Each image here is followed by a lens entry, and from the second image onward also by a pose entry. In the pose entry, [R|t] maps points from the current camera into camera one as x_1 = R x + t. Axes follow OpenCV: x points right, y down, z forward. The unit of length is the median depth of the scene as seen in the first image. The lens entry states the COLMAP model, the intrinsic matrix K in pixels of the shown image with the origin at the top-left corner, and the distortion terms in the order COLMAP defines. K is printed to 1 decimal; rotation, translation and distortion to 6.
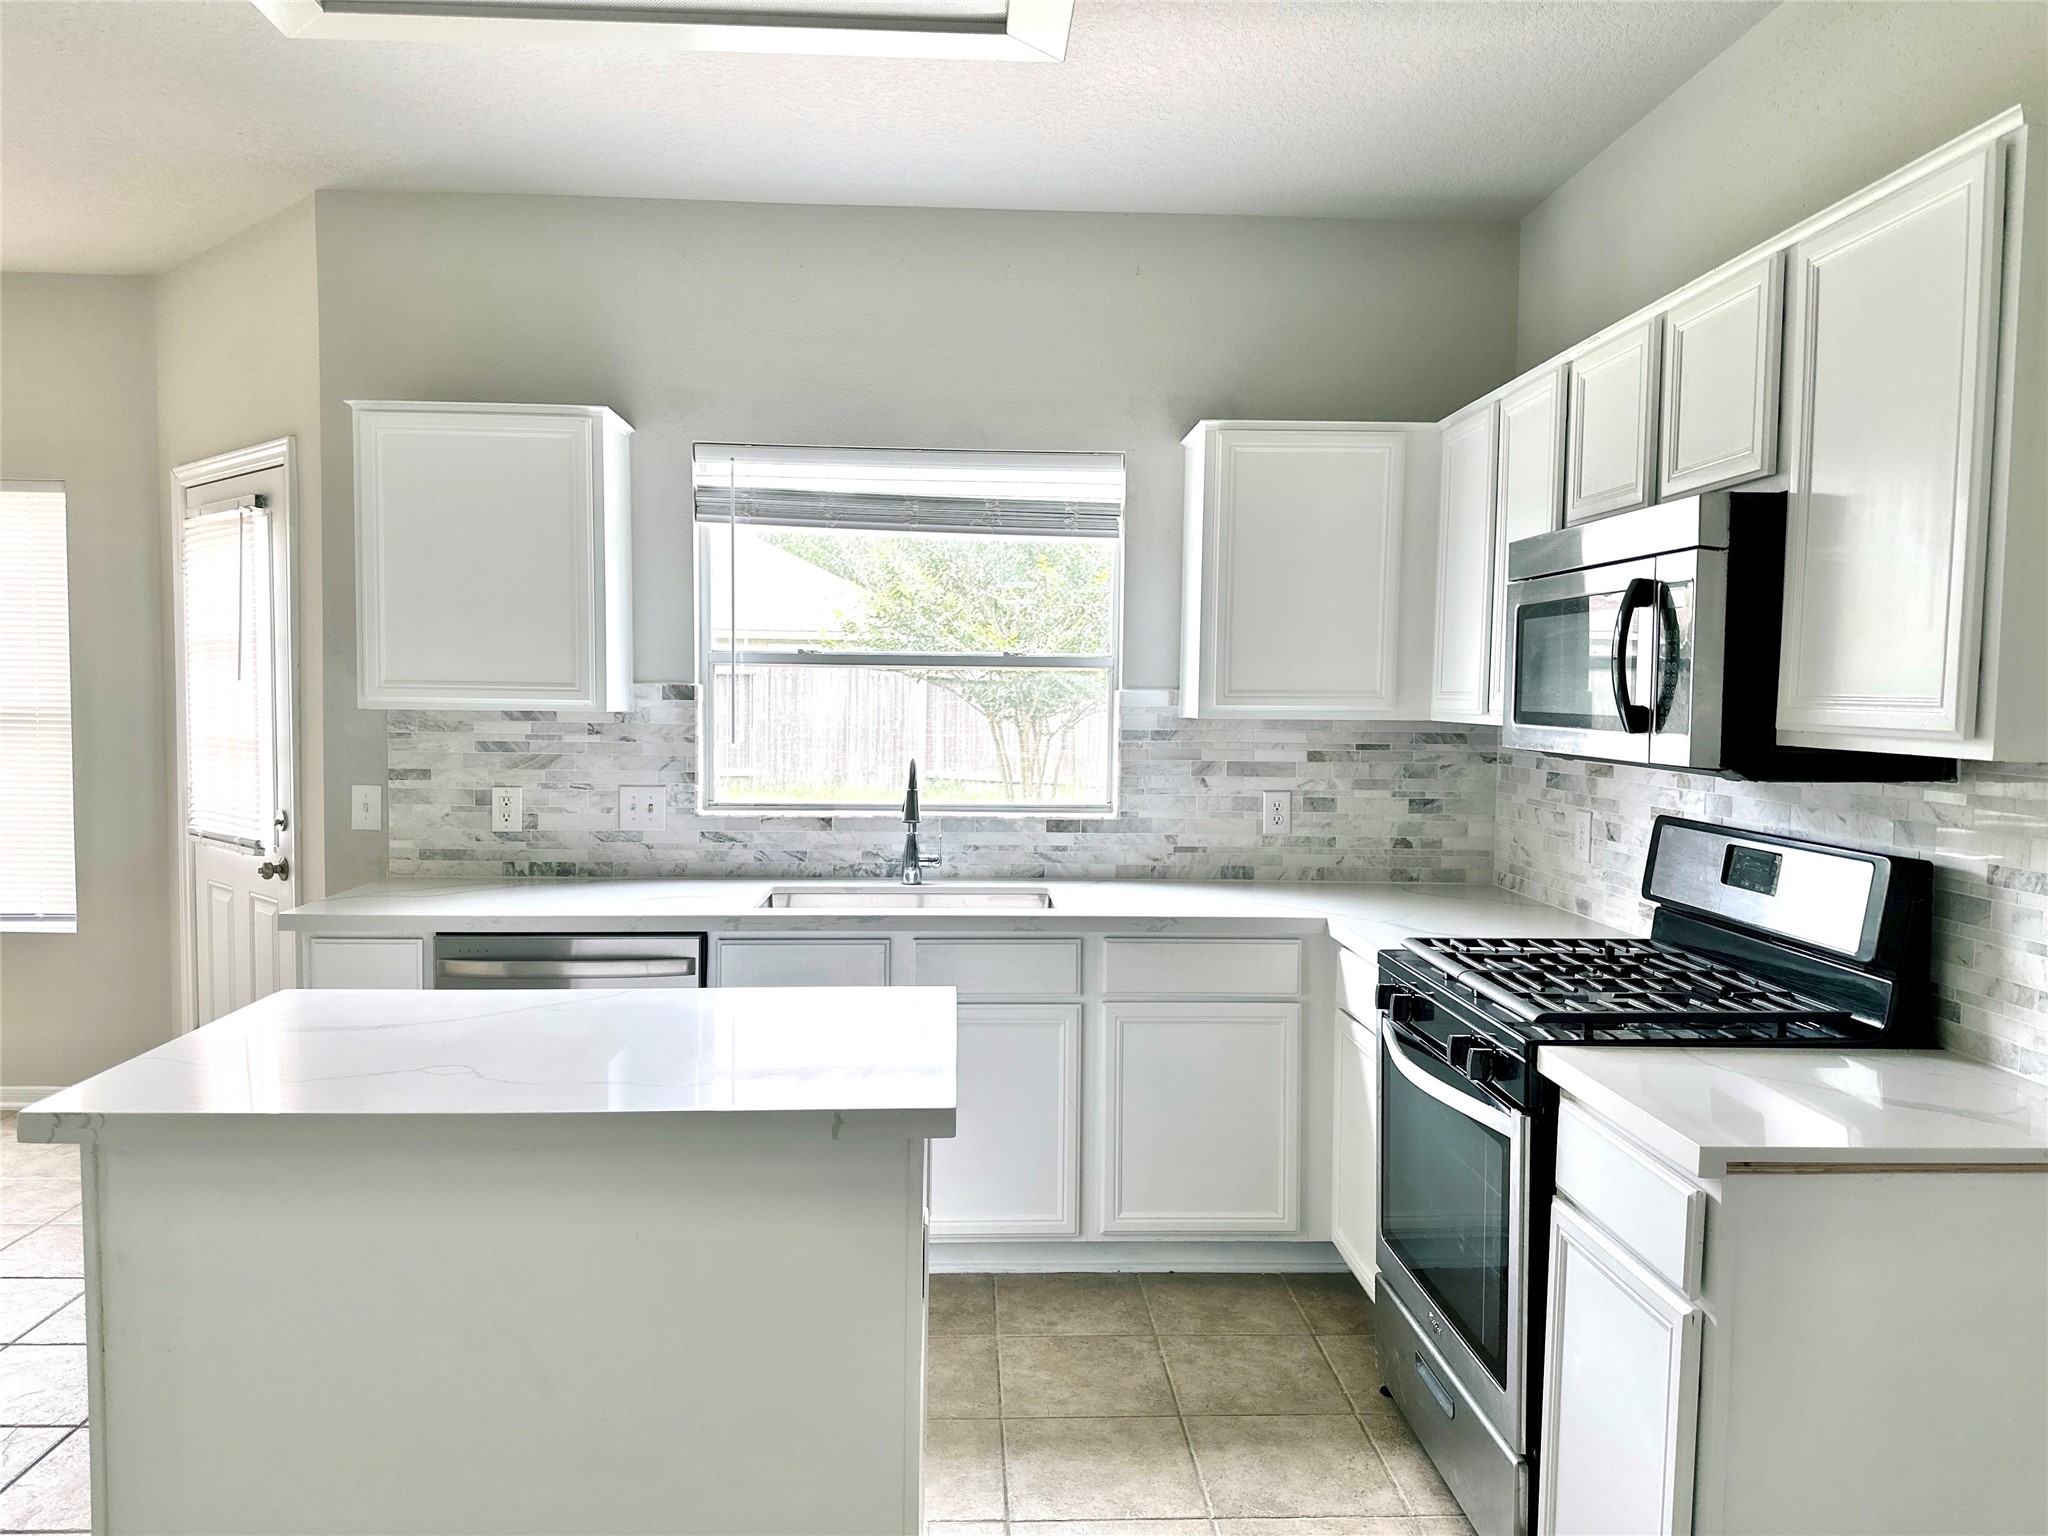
lens RADIAL K [[1417.1, 0, 1032.1], [0, 1417.1, 775.2], [0, 0, 1]] dist [0.112889, -0.169317]
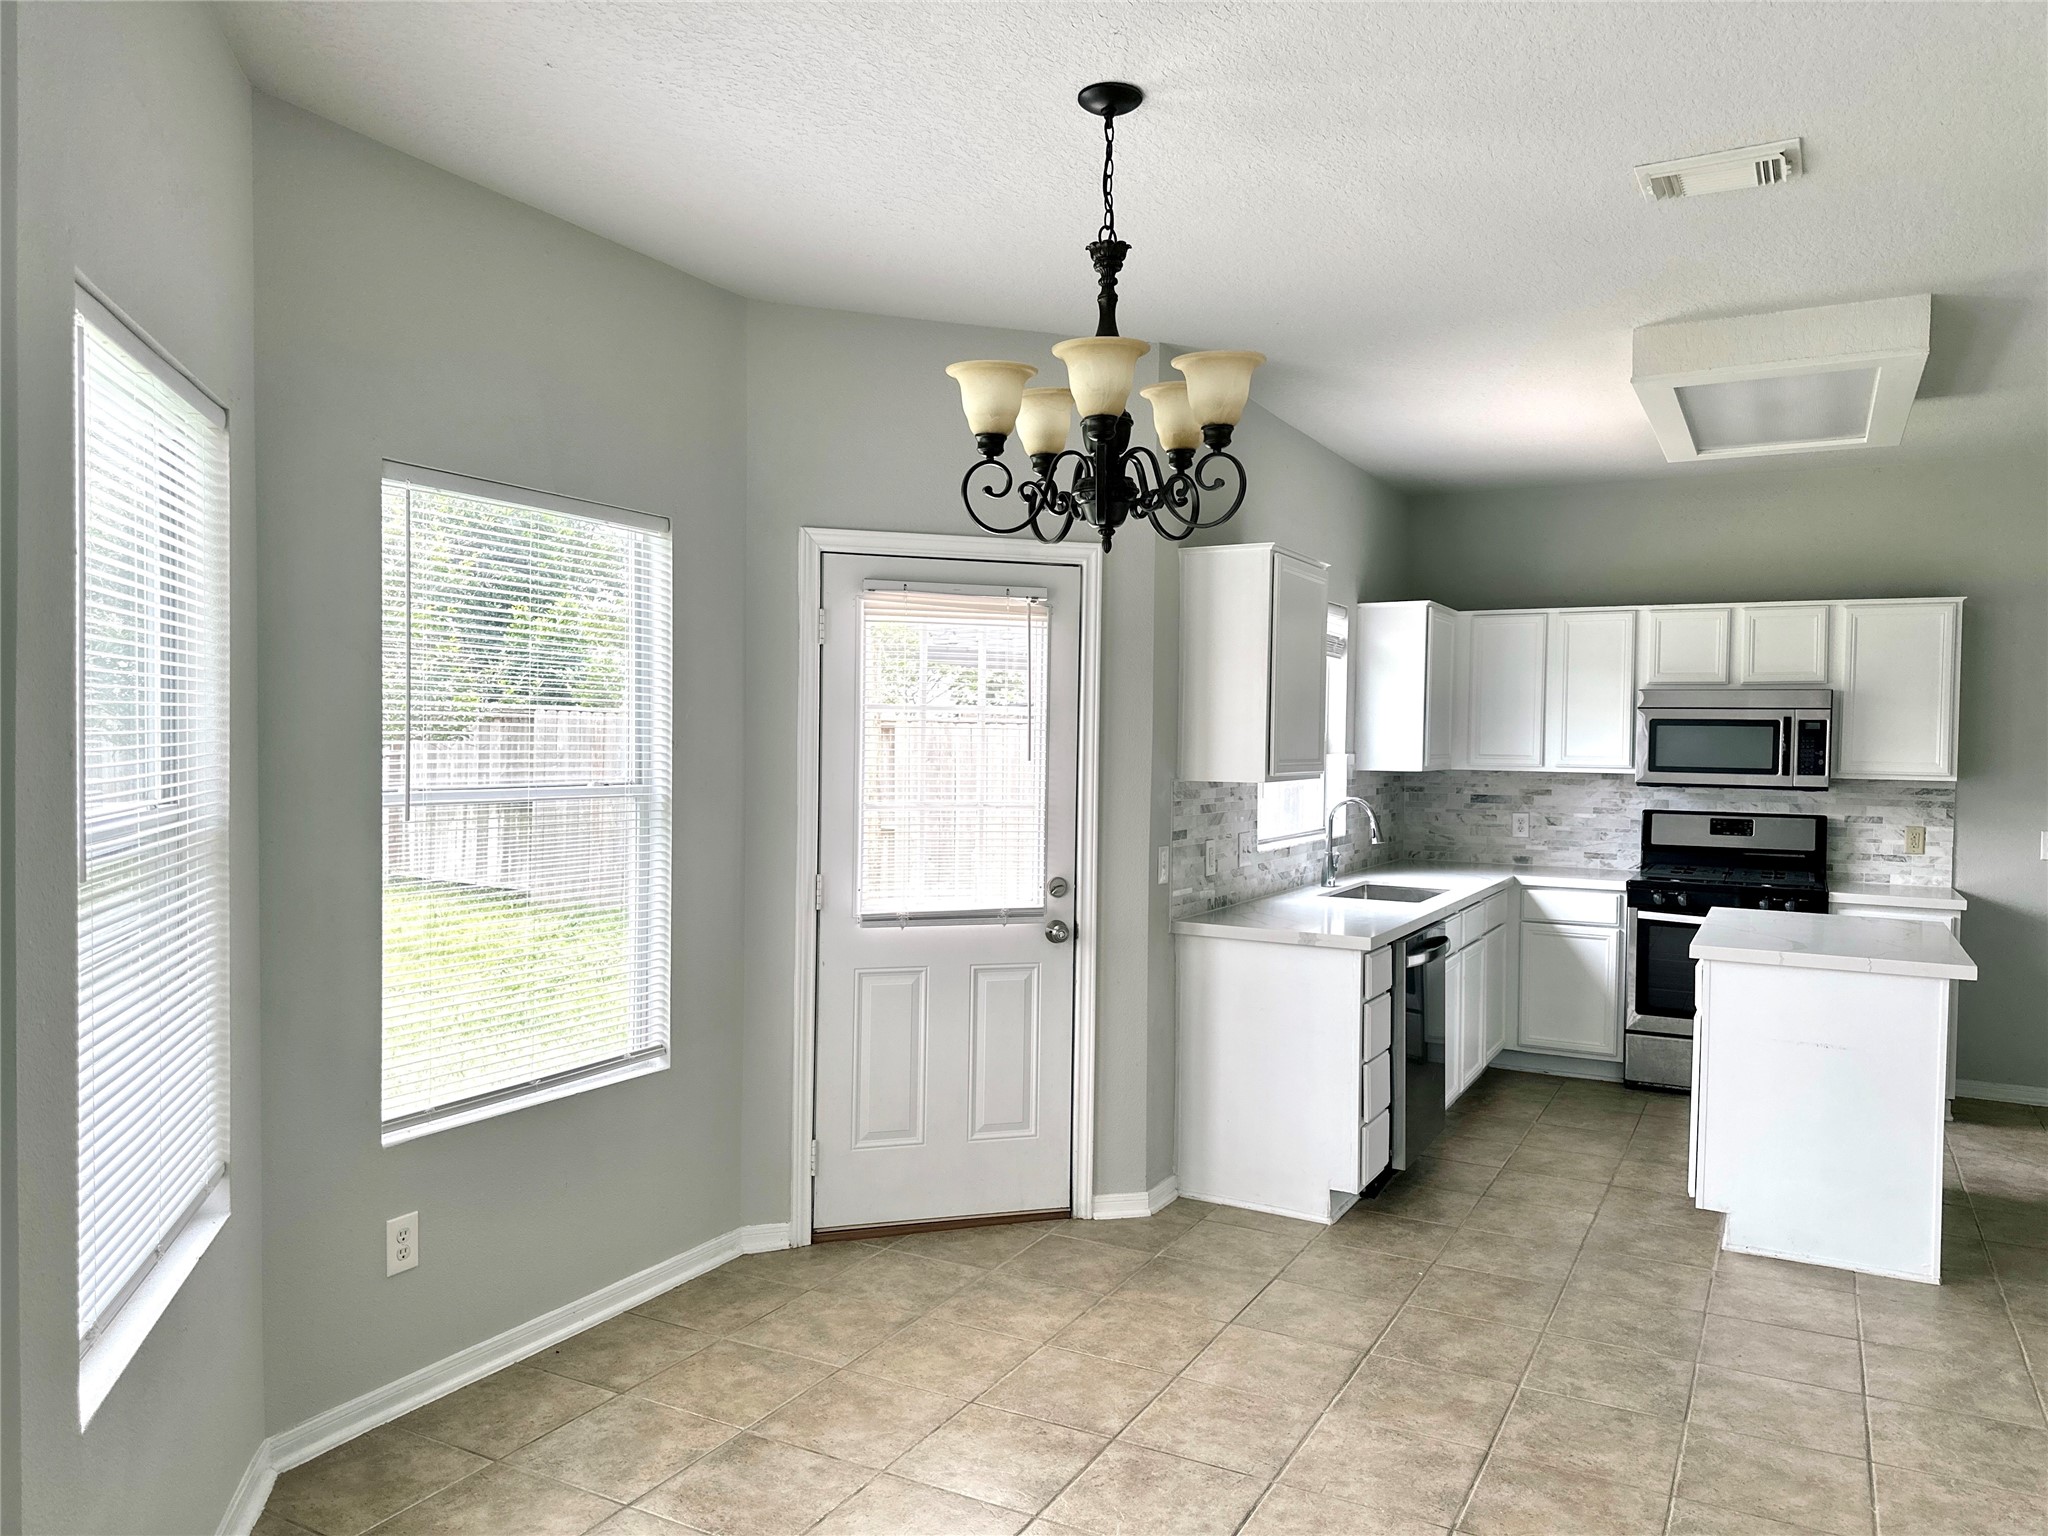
lens RADIAL K [[1417.1, 0, 1032.1], [0, 1417.1, 775.2], [0, 0, 1]] dist [0.112889, -0.169317]
pose [[0.519522, -0.029815, 0.853937, -1.508788], [0.045080, 0.998956, 0.007452, -0.065640], [-0.853267, 0.034624, 0.520323, 0.477274]]
